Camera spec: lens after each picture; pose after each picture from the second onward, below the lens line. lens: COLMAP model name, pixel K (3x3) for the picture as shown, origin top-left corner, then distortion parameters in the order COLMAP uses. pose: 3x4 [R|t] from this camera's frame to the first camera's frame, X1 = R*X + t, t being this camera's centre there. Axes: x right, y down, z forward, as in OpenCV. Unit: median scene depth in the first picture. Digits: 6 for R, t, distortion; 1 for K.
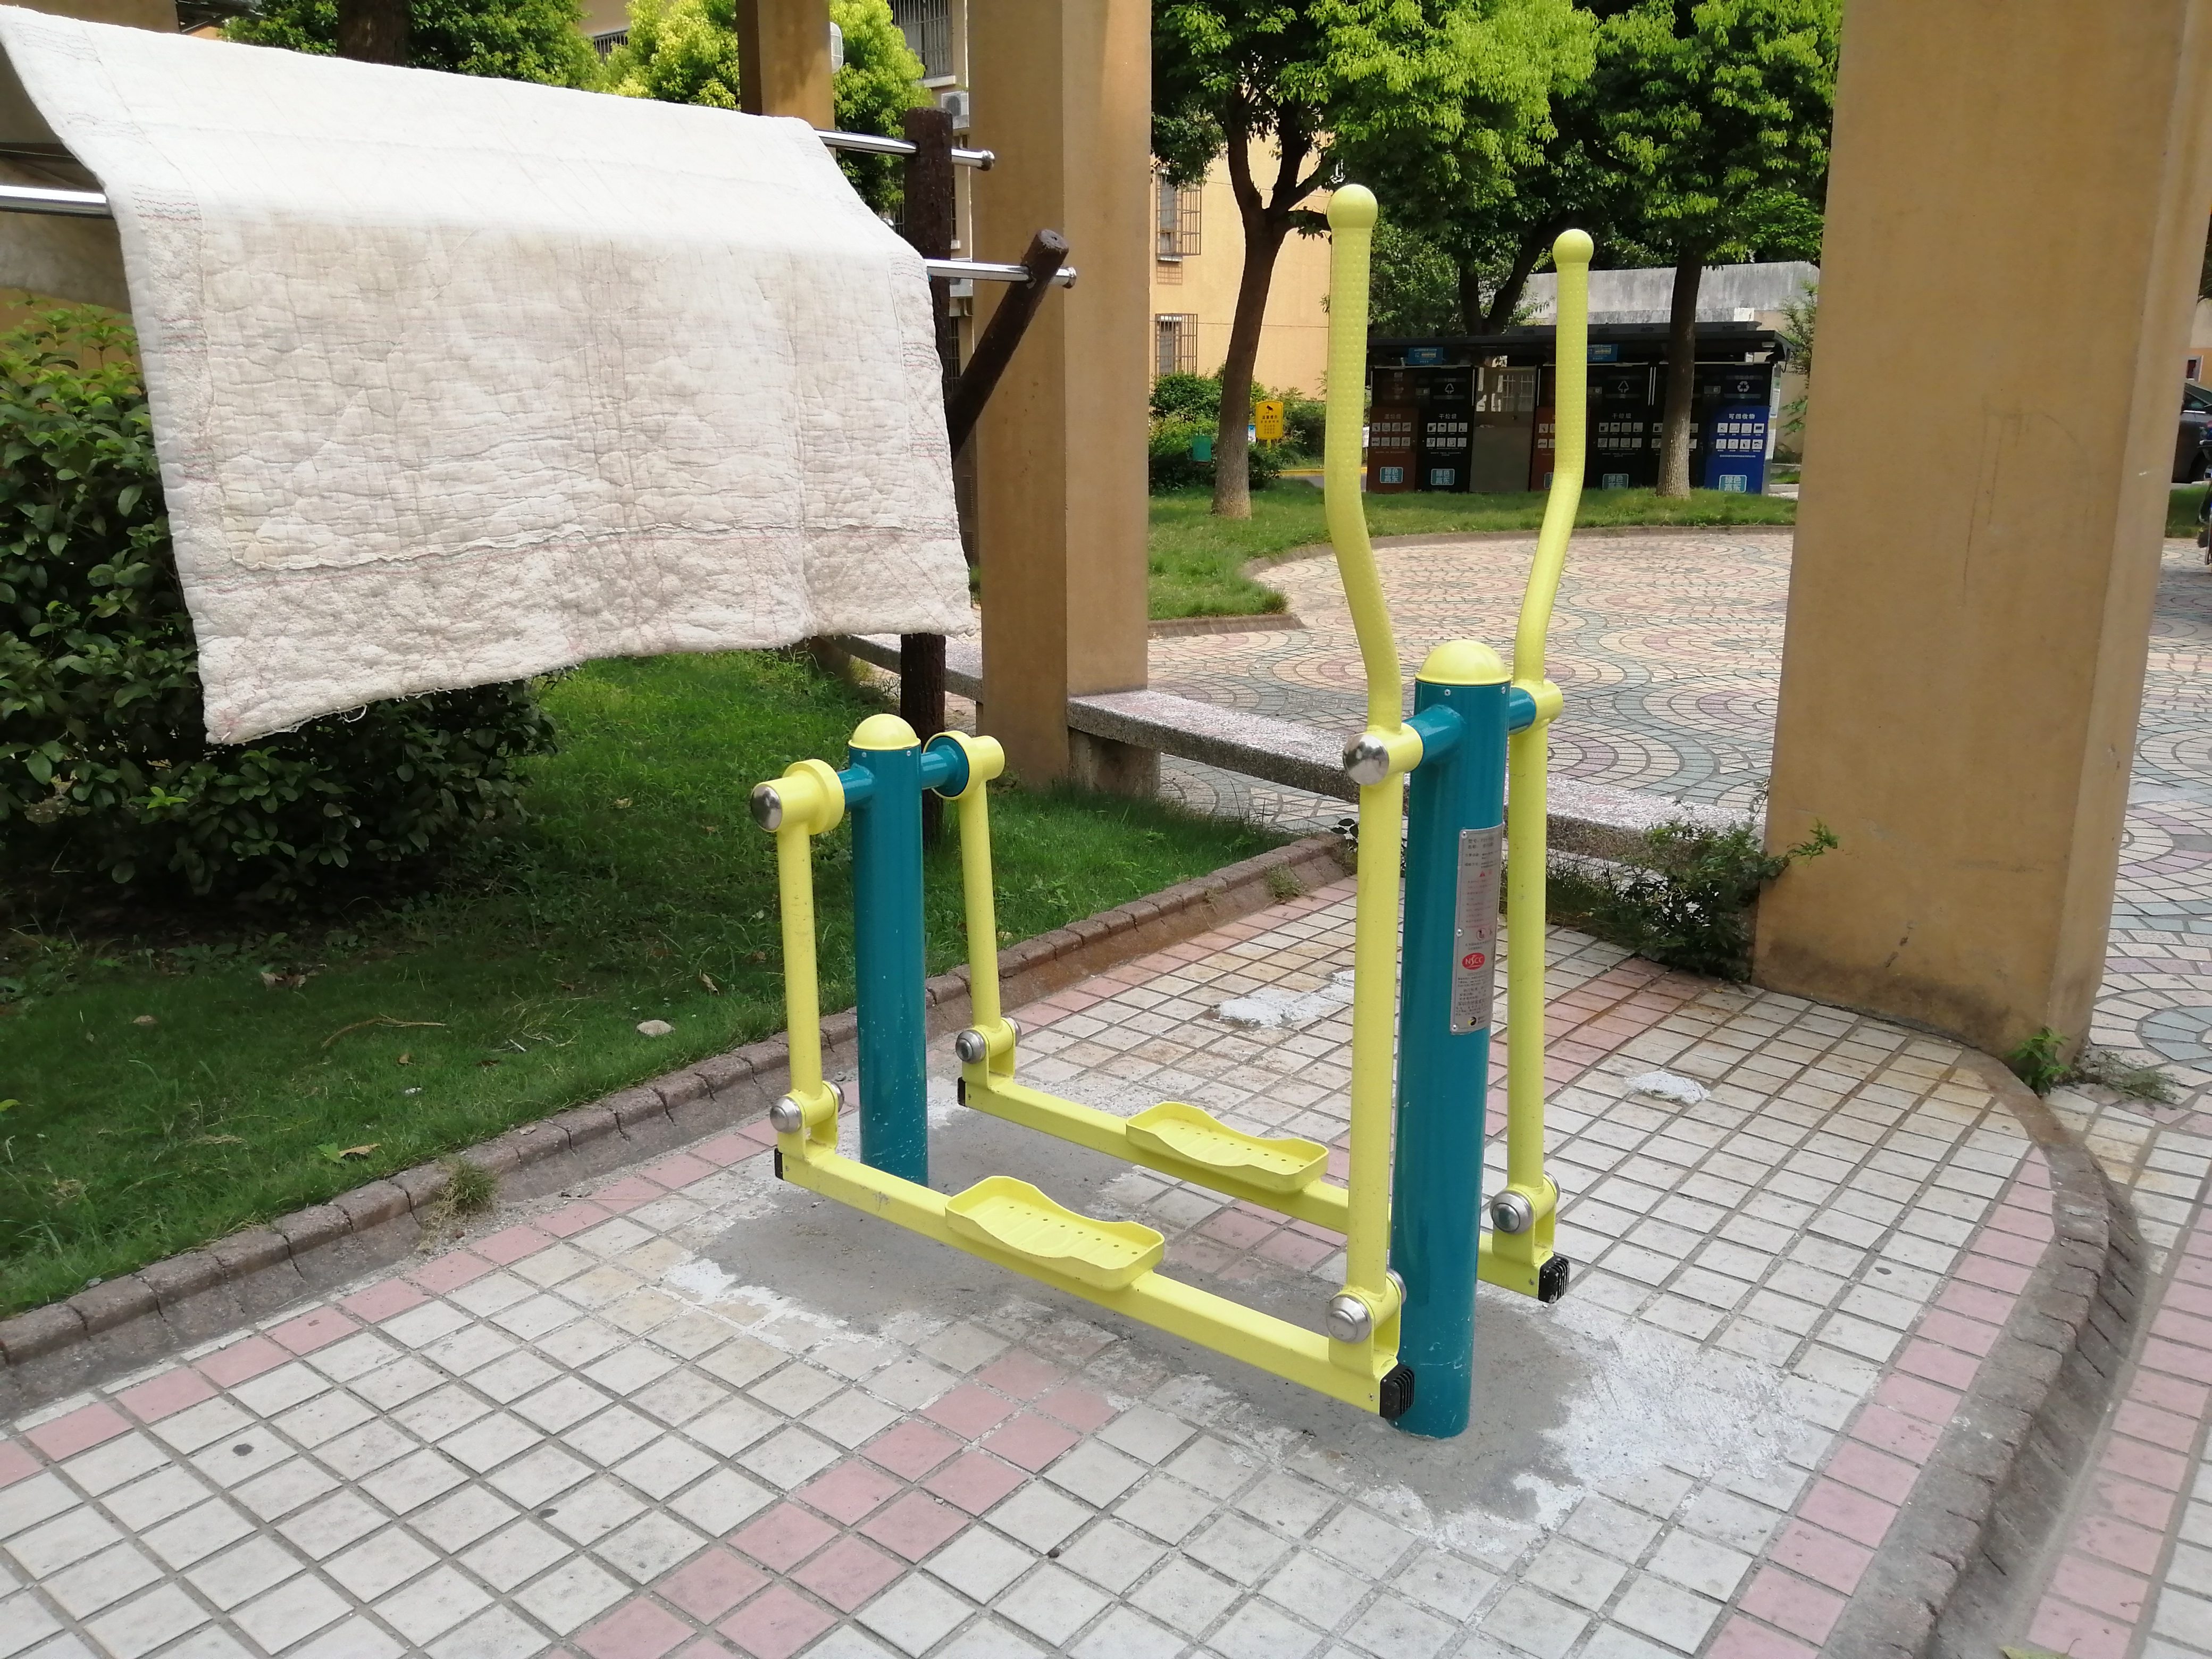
lens RADIAL K [[1760.9, 0, 1106.0], [0, 1760.9, 829.5], [0, 0, 1]] dist [0.002151, -0.015566]
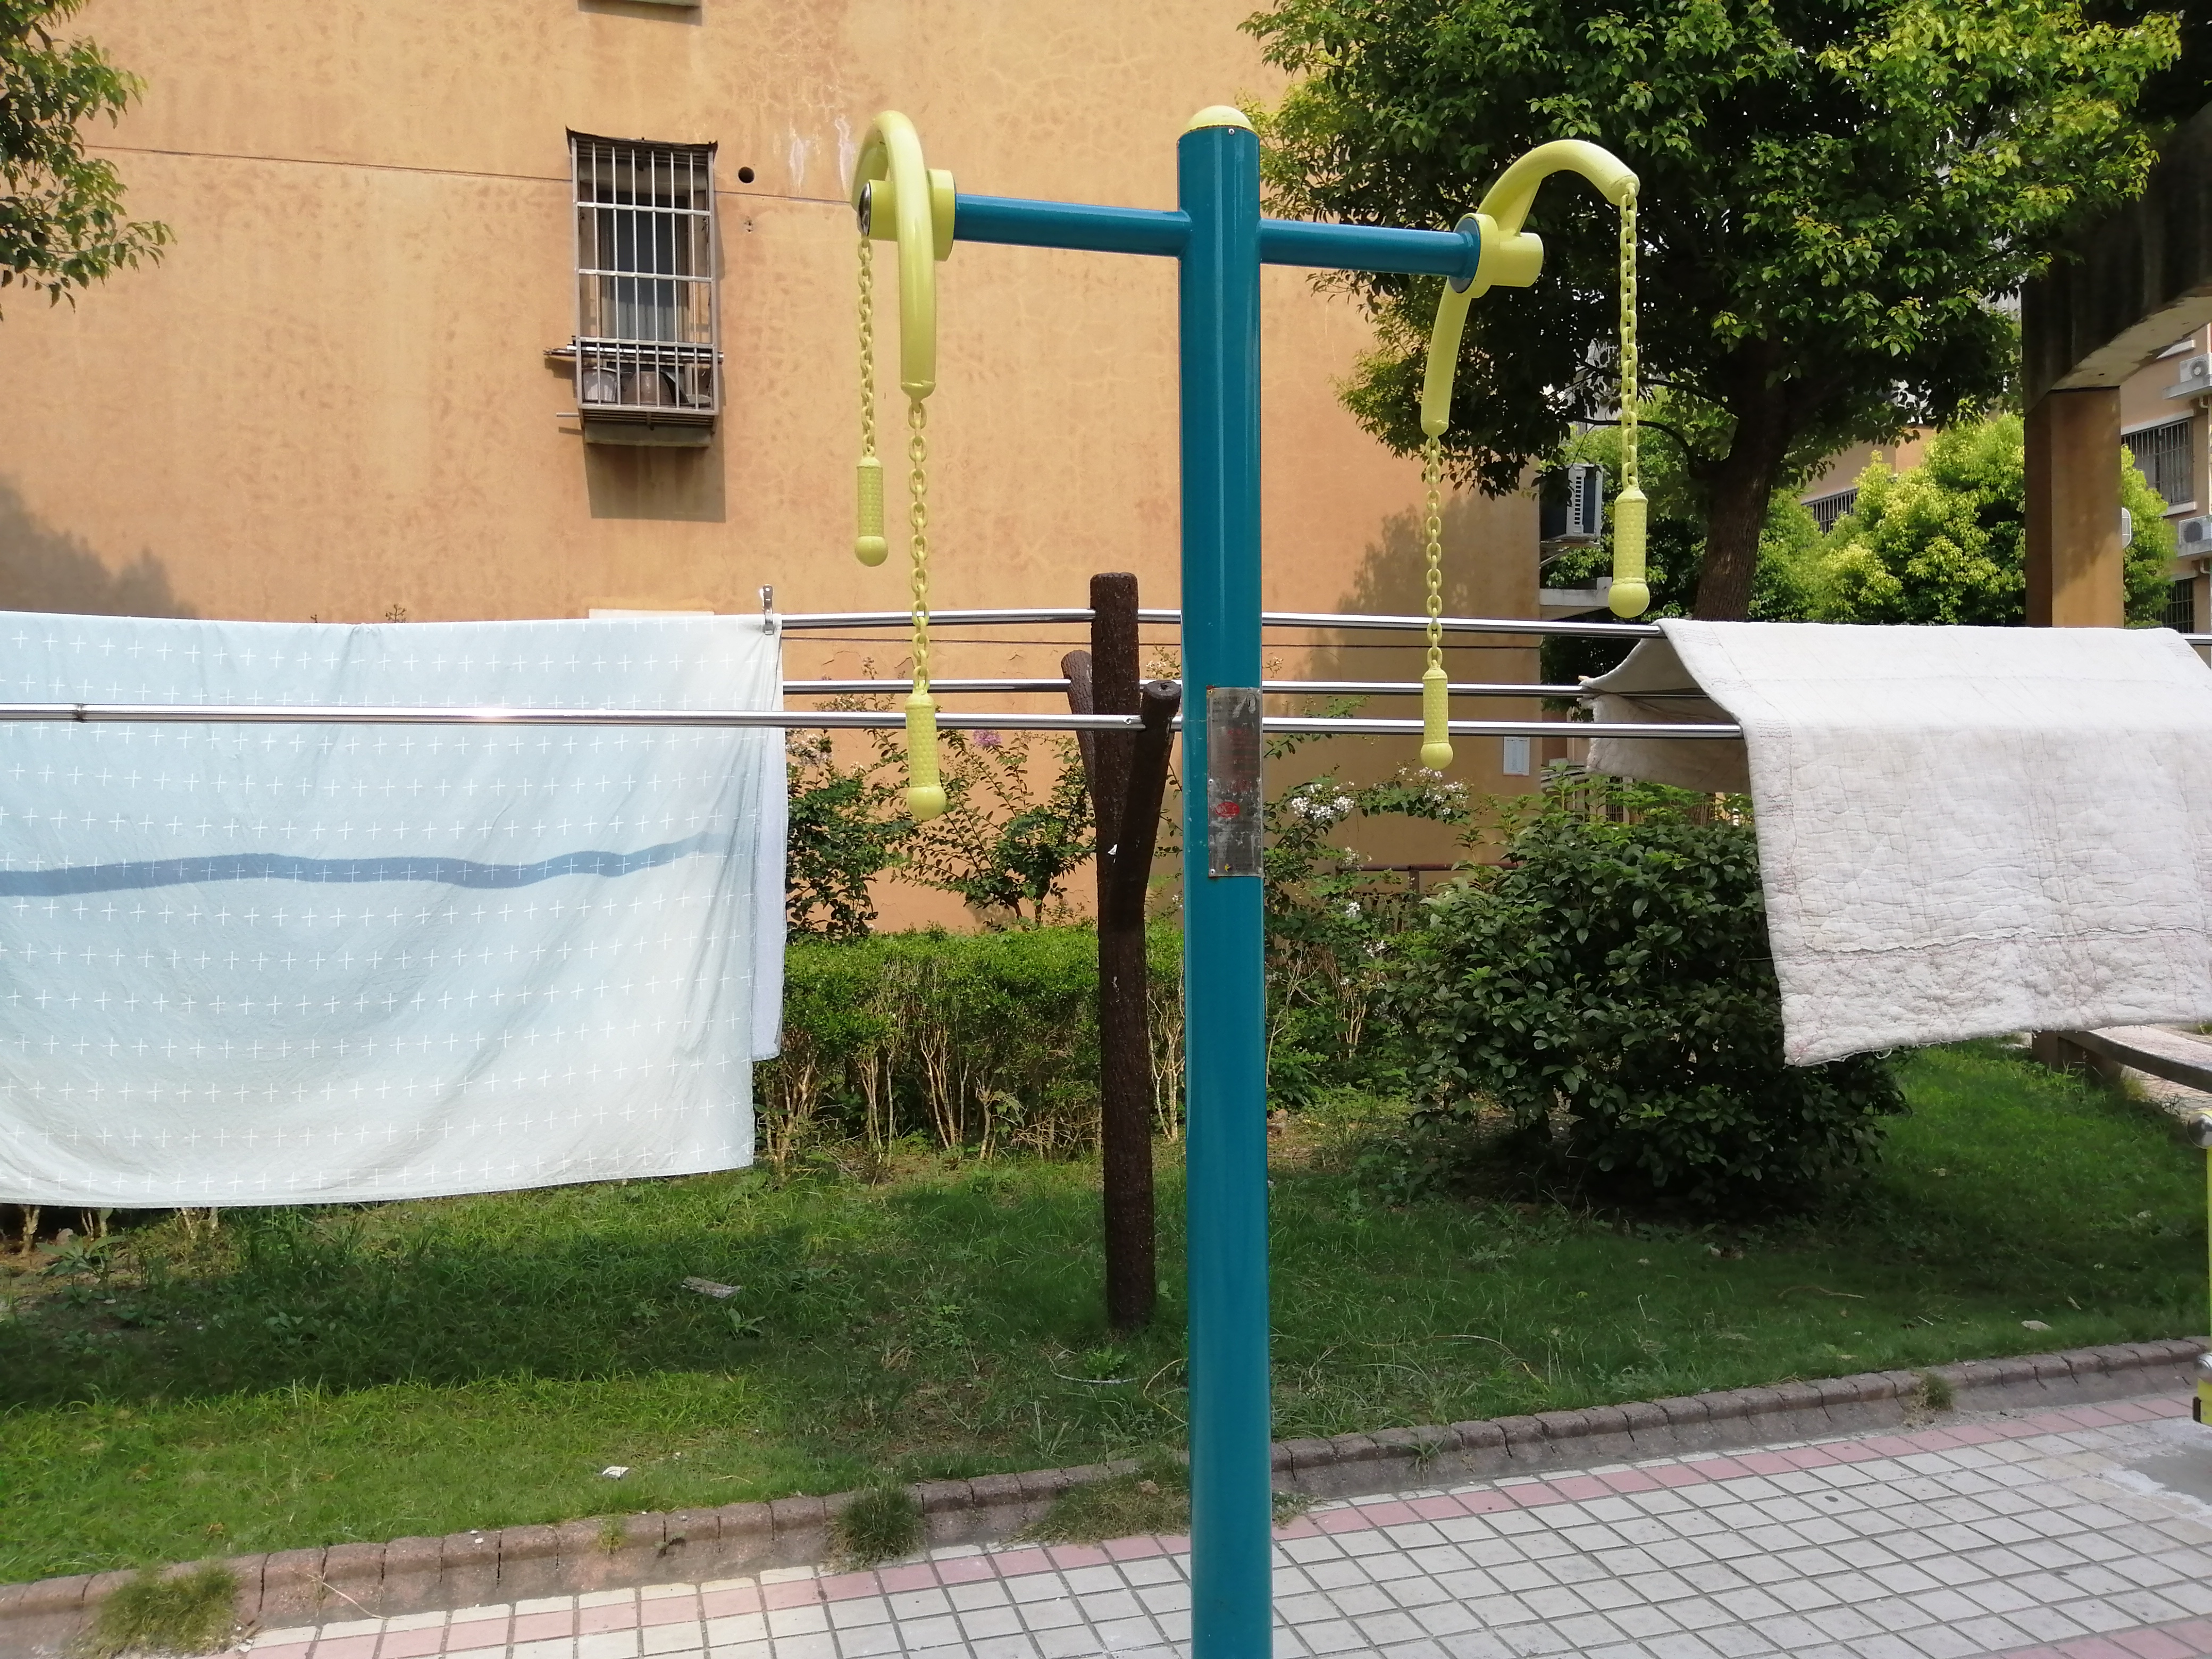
lens RADIAL K [[1649.7, 0, 1106.0], [0, 1649.7, 829.5], [0, 0, 1]] dist [-0.053388, 0.005122]
pose [[0.779426, -0.012216, -0.626375, -0.064330], [-0.136814, 0.972359, -0.189208, 0.101475], [0.611372, 0.233171, 0.756211, -0.471640]]
